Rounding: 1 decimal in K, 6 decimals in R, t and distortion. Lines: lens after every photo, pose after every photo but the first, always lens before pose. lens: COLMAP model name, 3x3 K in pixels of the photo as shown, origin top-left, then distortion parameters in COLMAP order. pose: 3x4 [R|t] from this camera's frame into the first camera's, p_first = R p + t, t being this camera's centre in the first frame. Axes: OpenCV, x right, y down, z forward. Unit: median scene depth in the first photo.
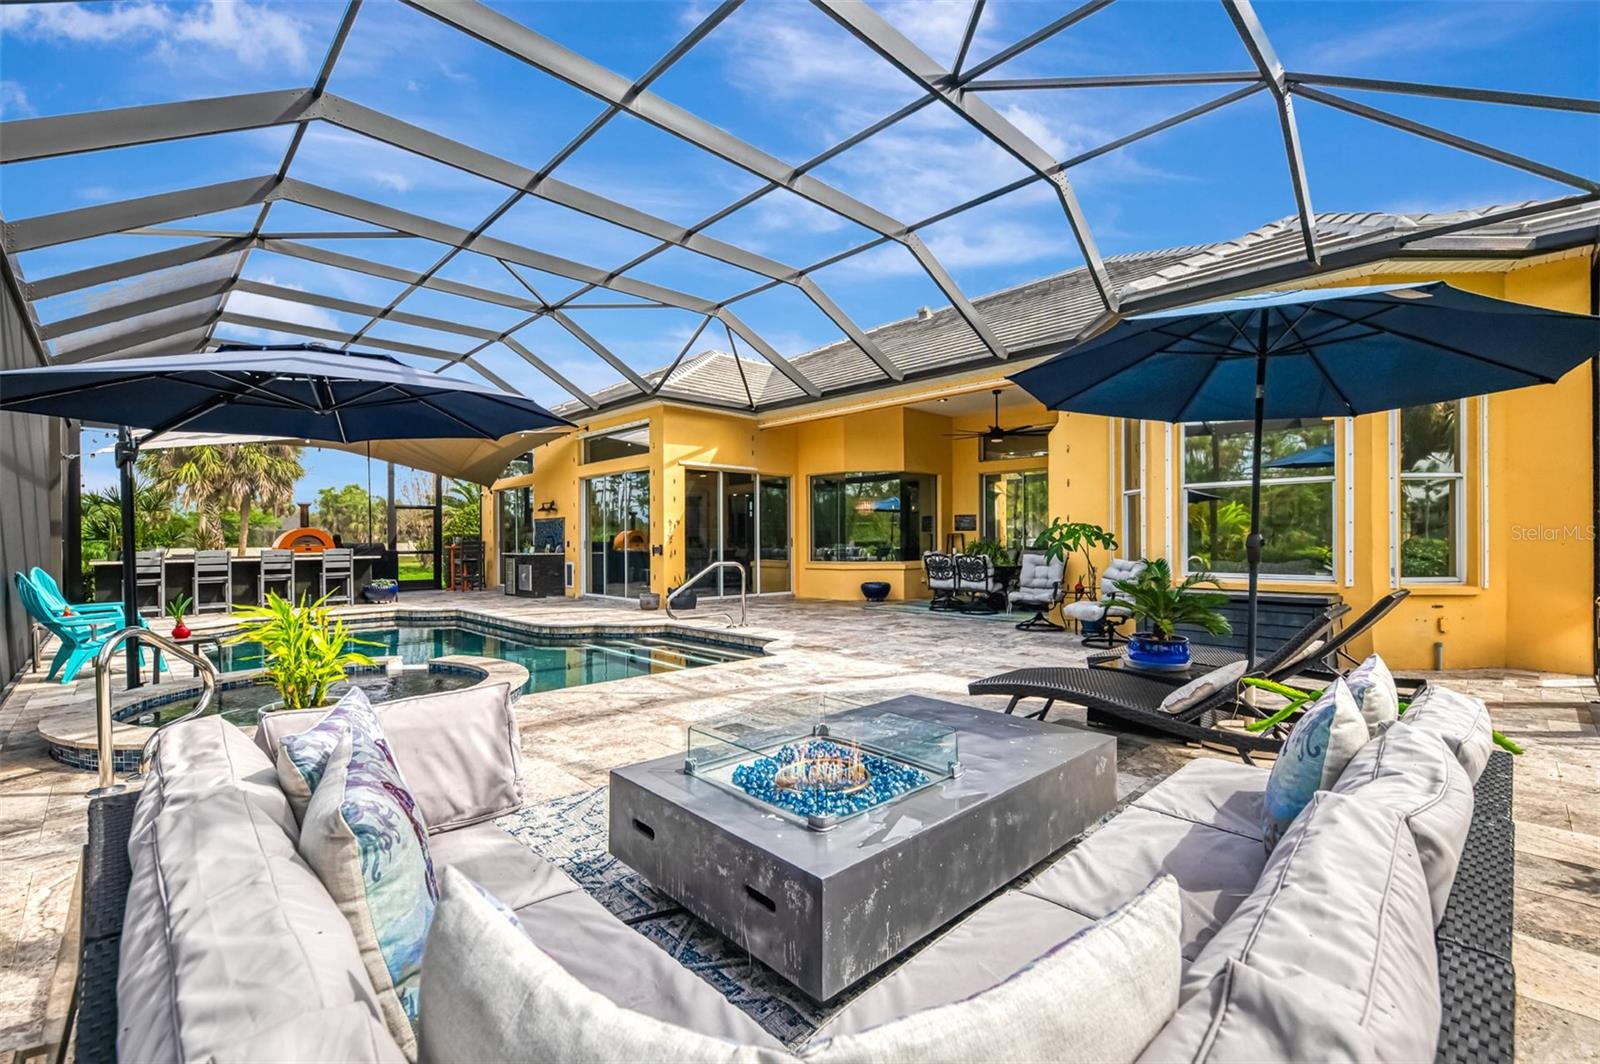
lens RADIAL K [[686.1, 0, 800.0], [0, 686.1, 532.0], [0, 0, 1]] dist [-0.000302, -0.000874]
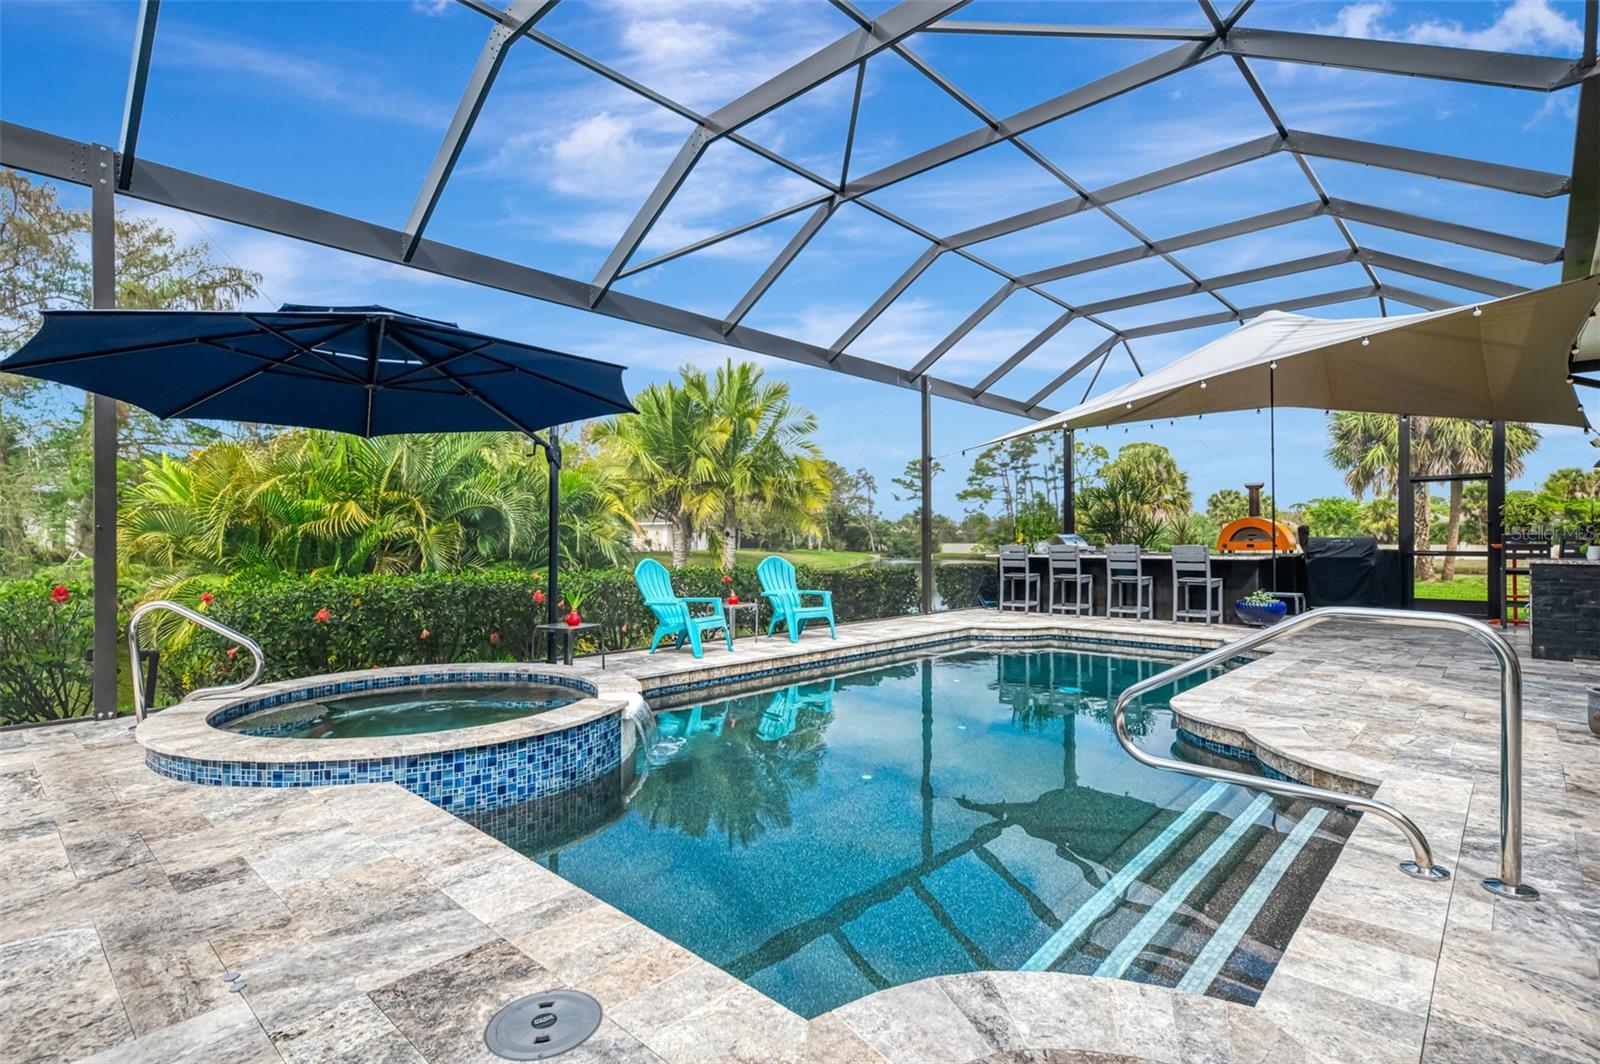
lens RADIAL K [[777.1, 0, 798.6], [0, 777.1, 537.5], [0, 0, 1]] dist [0.003695, 0.000981]
pose [[0.048412, 0.002196, -0.998825, 0.119783], [0.011892, 0.999925, 0.002775, 0.009439], [0.998757, -0.012012, 0.048383, 0.526768]]
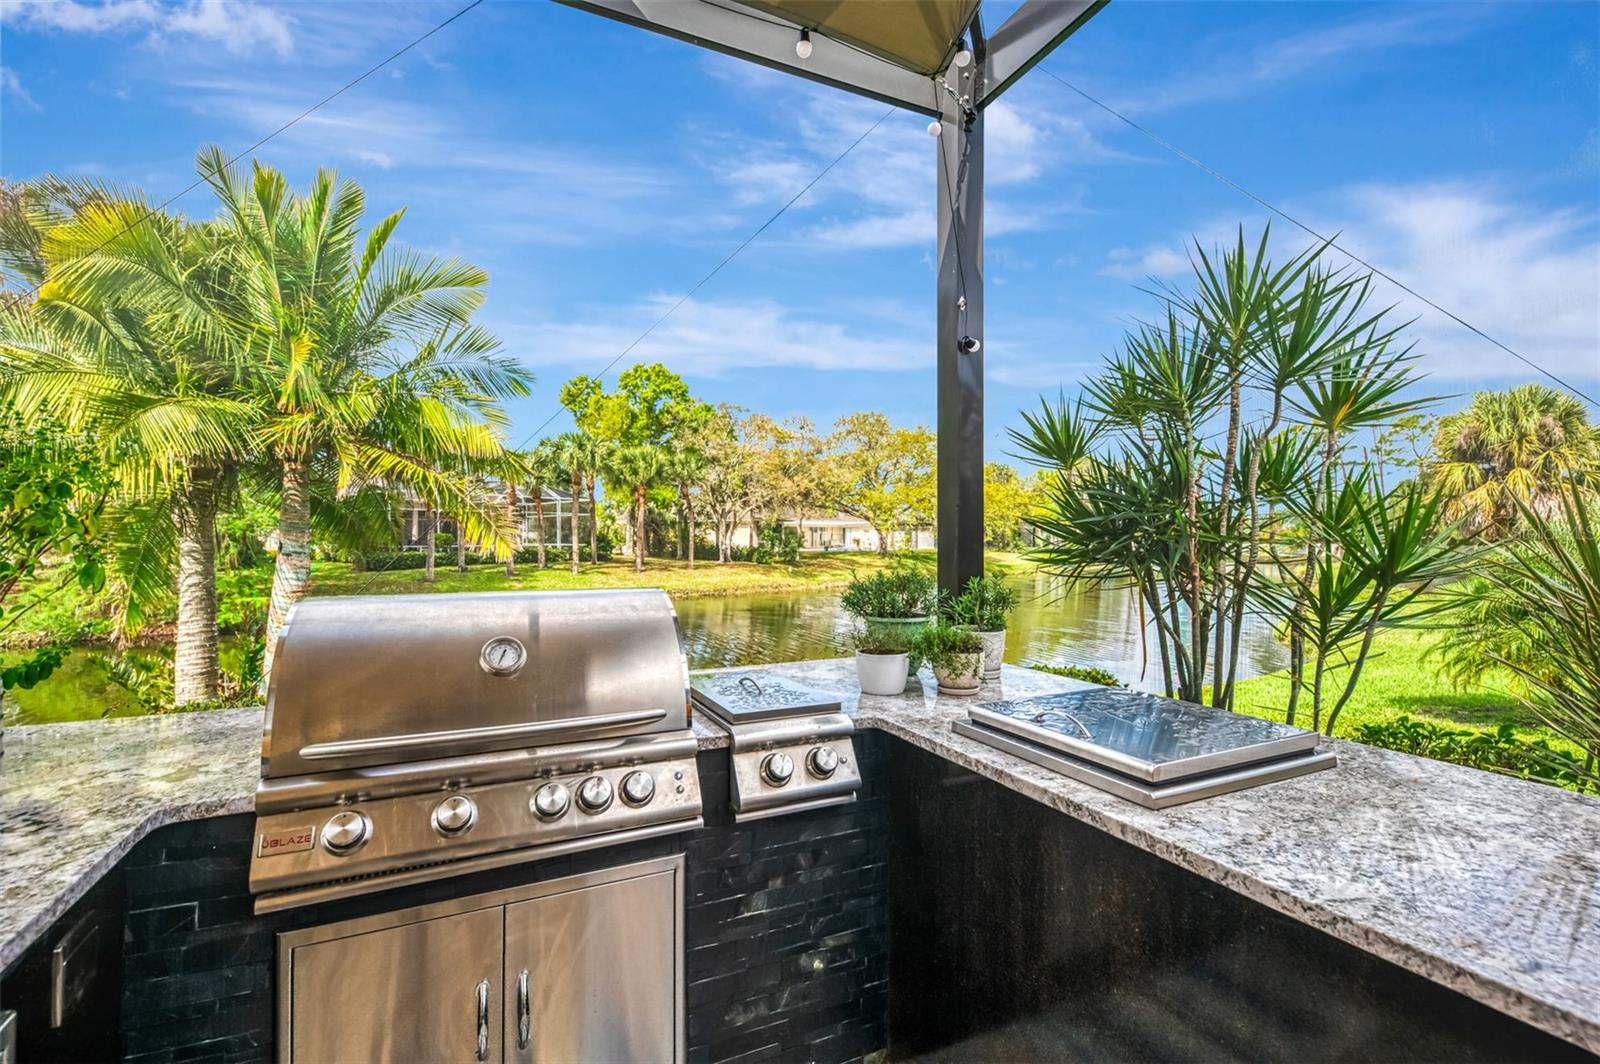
lens RADIAL K [[703.4, 0, 794.1], [0, 703.4, 537.4], [0, 0, 1]] dist [0.014874, -0.000196]
pose [[-0.331938, 0.005398, -0.943286, -0.830997], [0.011101, 0.999937, 0.001816, 0.001661], [0.943236, -0.009868, -0.331977, 1.055700]]
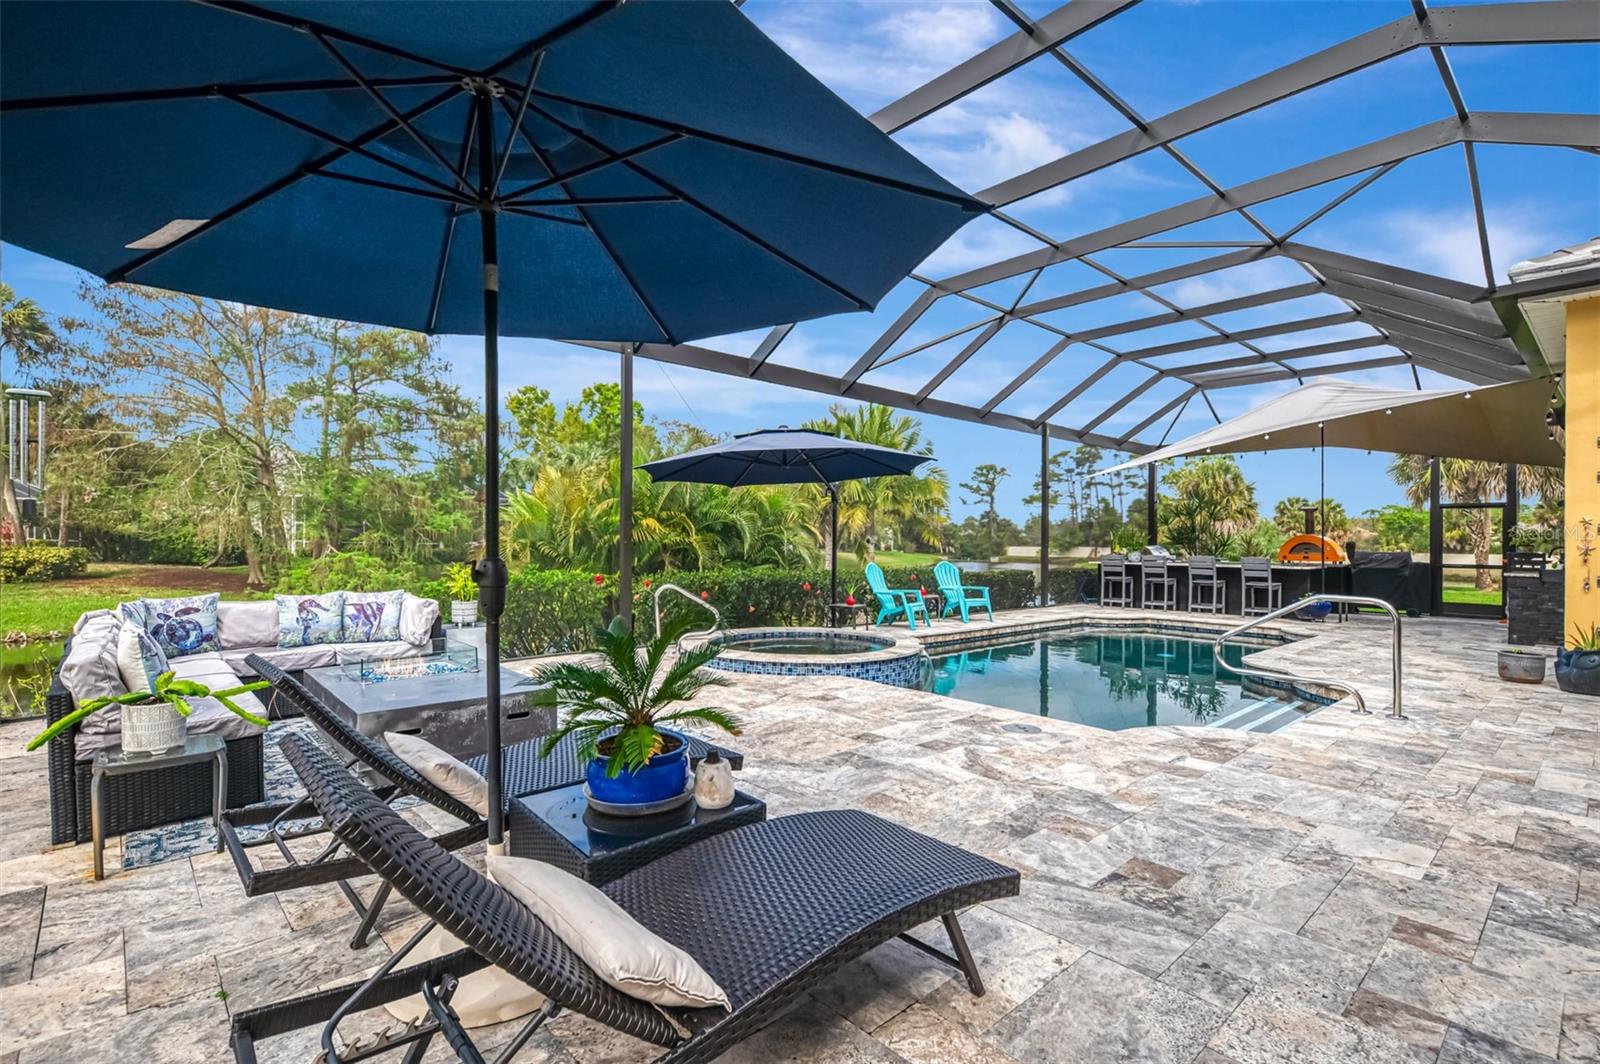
lens RADIAL K [[758.1, 0, 800.0], [0, 758.1, 532.0], [0, 0, 1]] dist [-0.007627, 0.000346]
pose [[-0.028847, -0.004931, -0.999572, 0.374814], [-0.000619, 0.999988, -0.004915, -0.004276], [0.999584, 0.000477, -0.028850, 0.384094]]
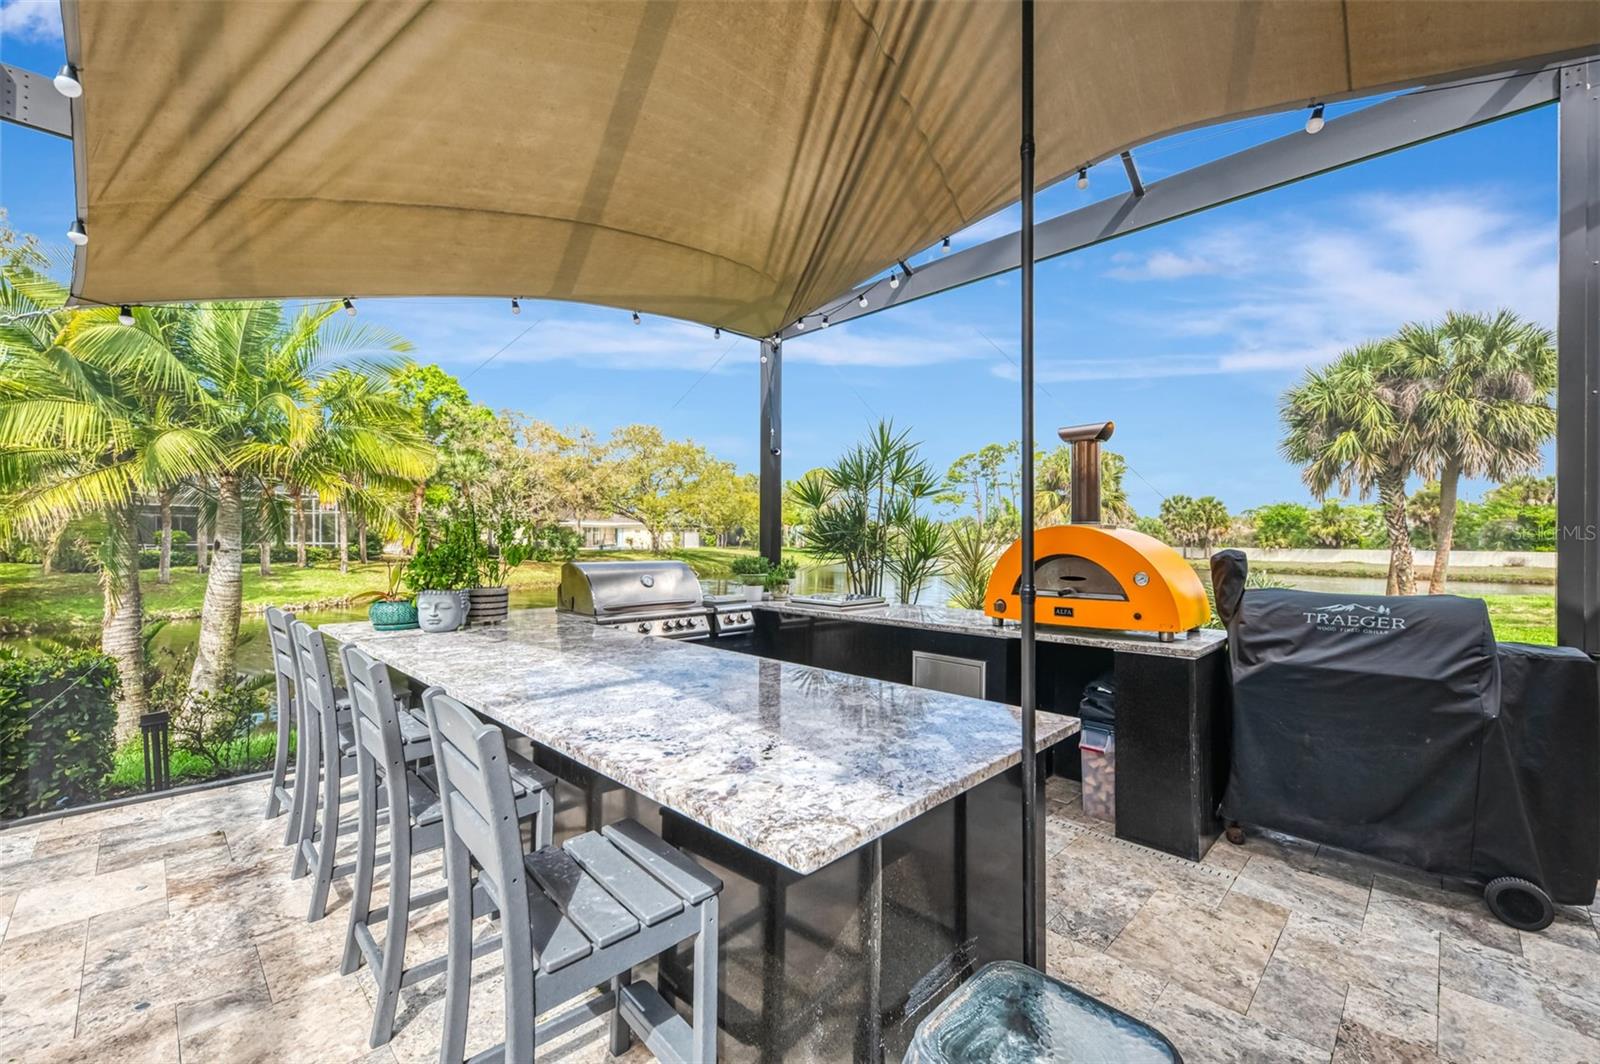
lens RADIAL K [[650.7, 0, 794.8], [0, 650.7, 537.5], [0, 0, 1]] dist [0.003448, -0.000124]
pose [[0.010511, 0.004787, -0.999933, -0.579571], [0.004128, 0.999980, 0.004830, -0.002441], [0.999936, -0.004178, 0.010491, 1.040482]]
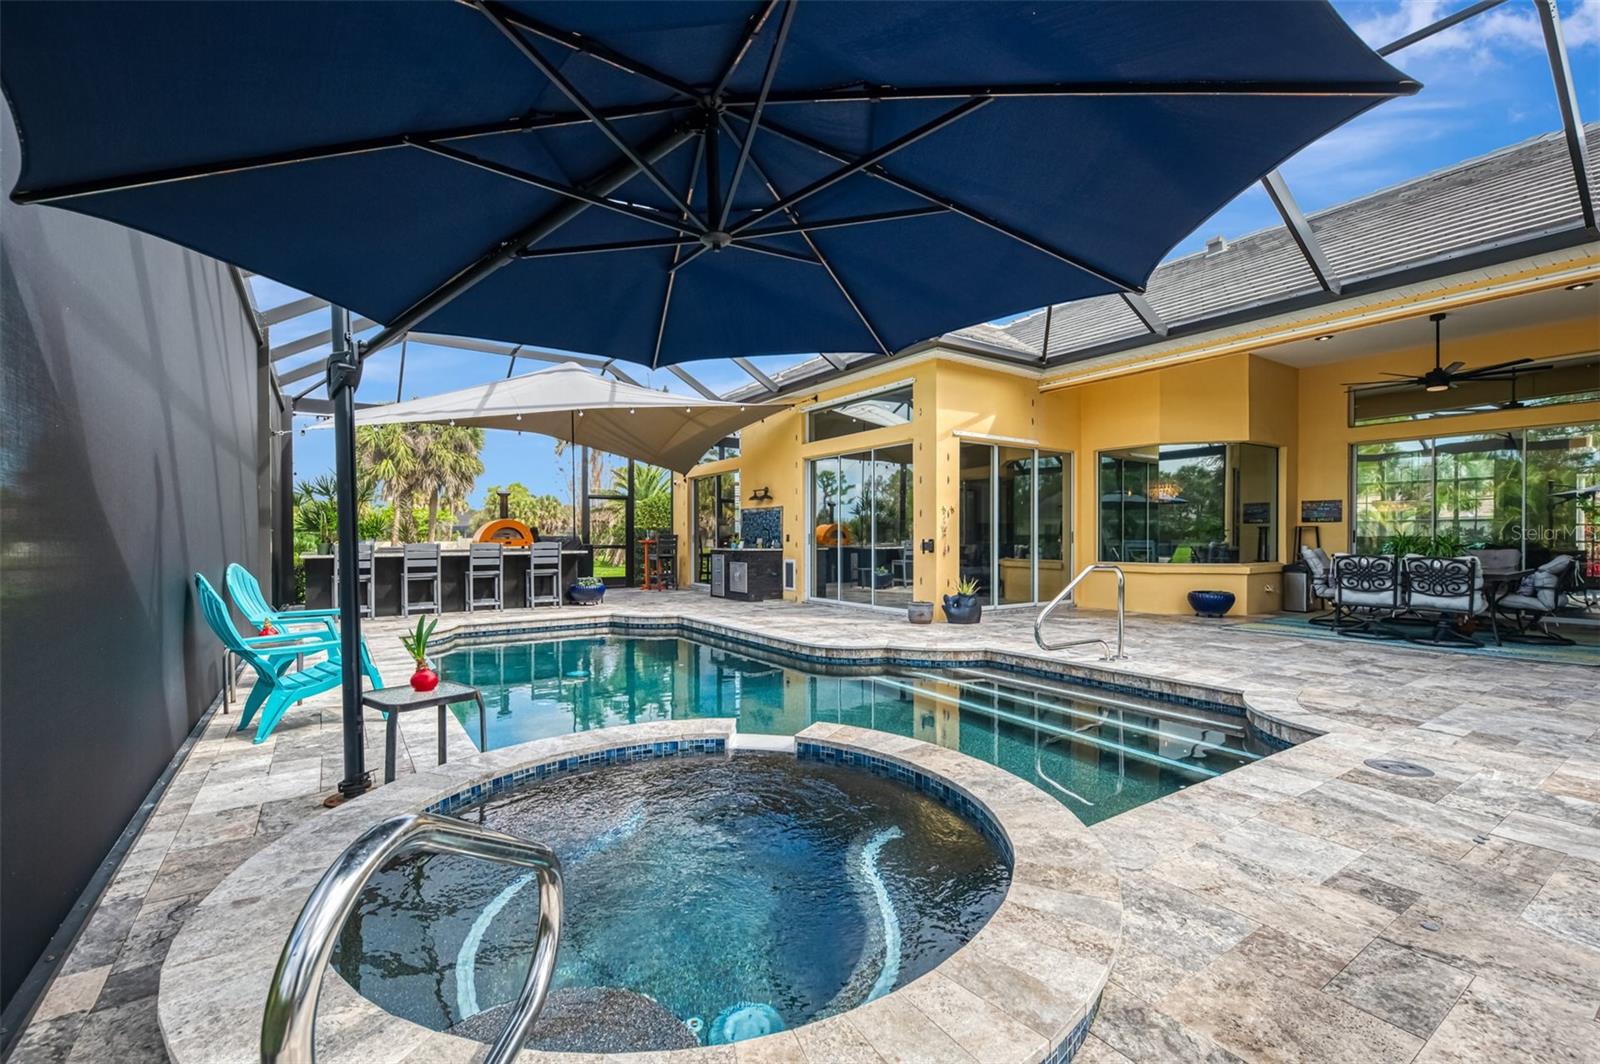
lens RADIAL K [[686.4, 0, 800.0], [0, 686.4, 532.0], [0, 0, 1]] dist [-0.000846, -0.000234]
pose [[0.983765, 0.002878, -0.179436, -0.194352], [-0.001938, 0.999983, 0.005415, 0.006117], [0.179449, -0.004980, 0.983755, 0.195289]]
